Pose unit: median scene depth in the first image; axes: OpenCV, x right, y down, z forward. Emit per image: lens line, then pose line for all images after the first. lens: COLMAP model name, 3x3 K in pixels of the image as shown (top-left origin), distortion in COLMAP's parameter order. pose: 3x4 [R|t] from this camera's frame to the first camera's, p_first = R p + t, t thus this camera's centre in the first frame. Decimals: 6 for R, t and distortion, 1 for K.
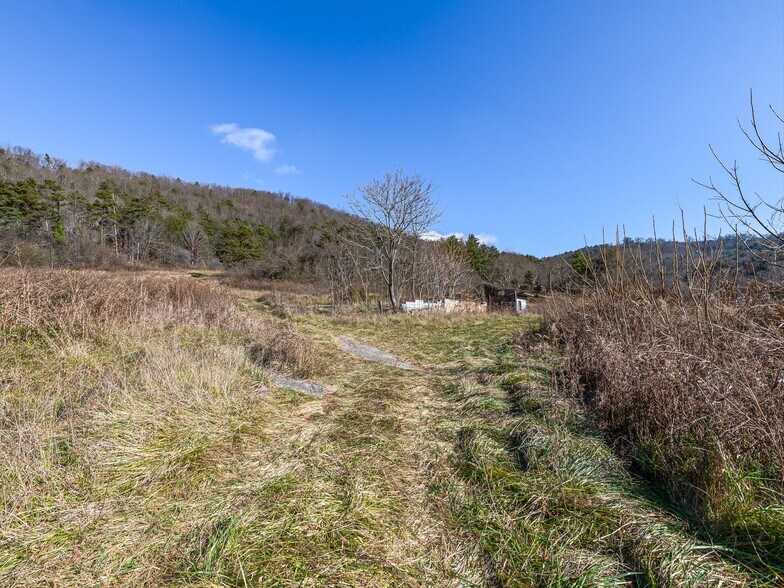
lens RADIAL K [[608.6, 0, 392.0], [0, 608.6, 294.0], [0, 0, 1]] dist [-0.009744, -0.005240]
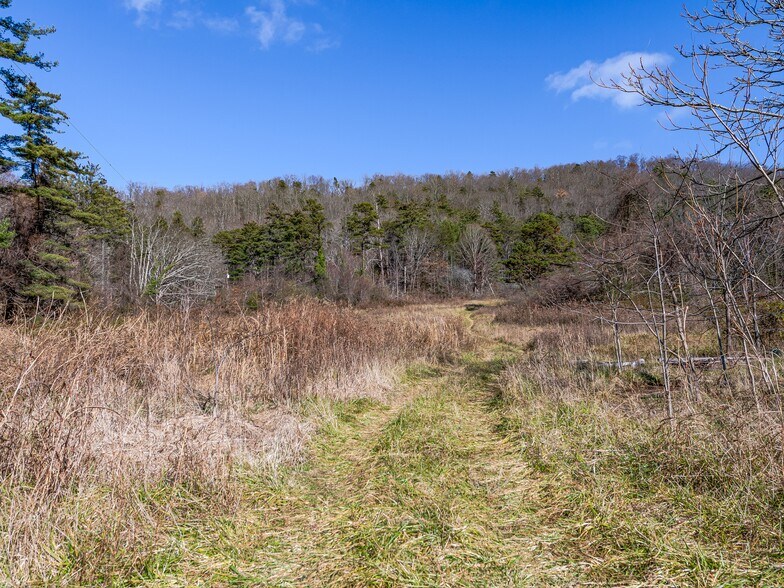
lens RADIAL K [[581.9, 0, 376.5], [0, 581.9, 293.8], [0, 0, 1]] dist [-0.004350, -0.001712]
pose [[0.766432, -0.075996, -0.637814, -0.020337], [0.025047, 0.995757, -0.088546, 0.004603], [0.641837, 0.051889, 0.765083, 0.459473]]
